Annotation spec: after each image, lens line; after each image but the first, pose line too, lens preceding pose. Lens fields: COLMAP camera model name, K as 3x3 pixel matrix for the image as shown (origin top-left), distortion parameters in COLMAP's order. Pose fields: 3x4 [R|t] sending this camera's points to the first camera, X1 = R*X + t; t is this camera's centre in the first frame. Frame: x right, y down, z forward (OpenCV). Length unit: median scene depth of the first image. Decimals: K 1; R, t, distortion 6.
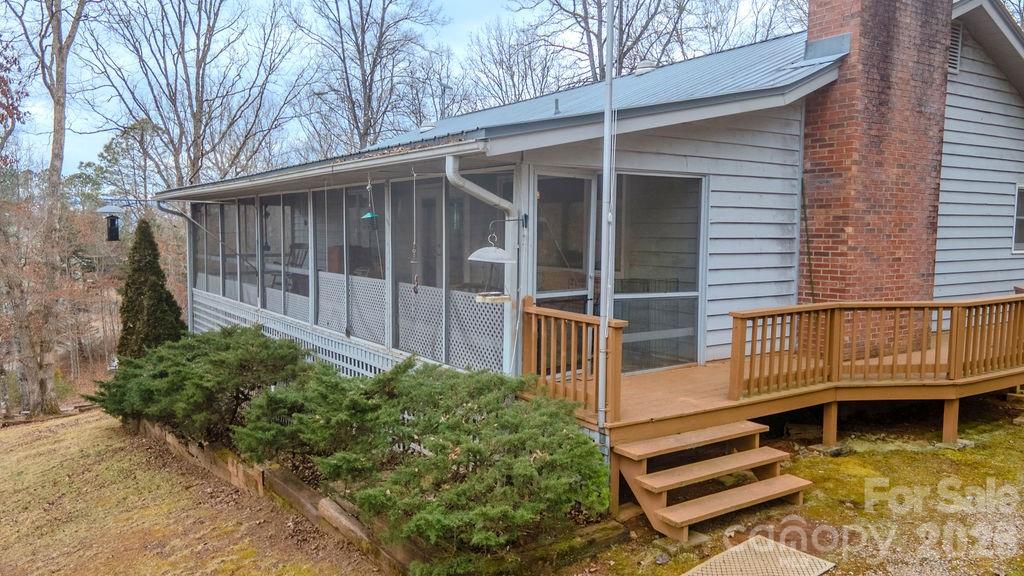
lens RADIAL K [[752.9, 0, 514.8], [0, 752.9, 290.5], [0, 0, 1]] dist [0.029613, 0.031197]
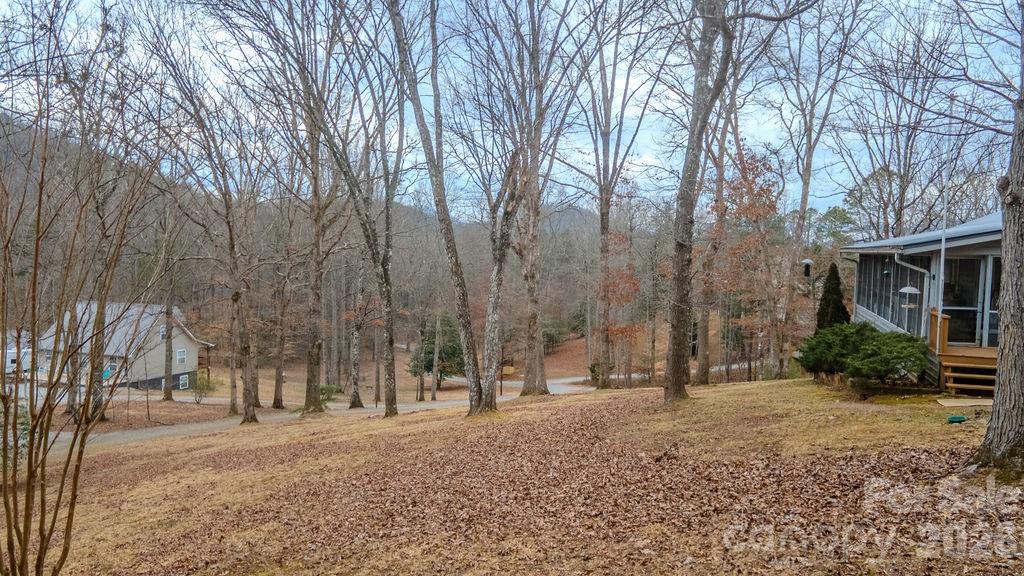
lens RADIAL K [[752.9, 0, 510.5], [0, 752.9, 289.8], [0, 0, 1]] dist [0.029613, 0.031197]
pose [[0.601698, 0.048845, -0.797229, 0.860225], [-0.075826, 0.997114, 0.003863, 0.032864], [0.795117, 0.058126, 0.603665, -1.197838]]
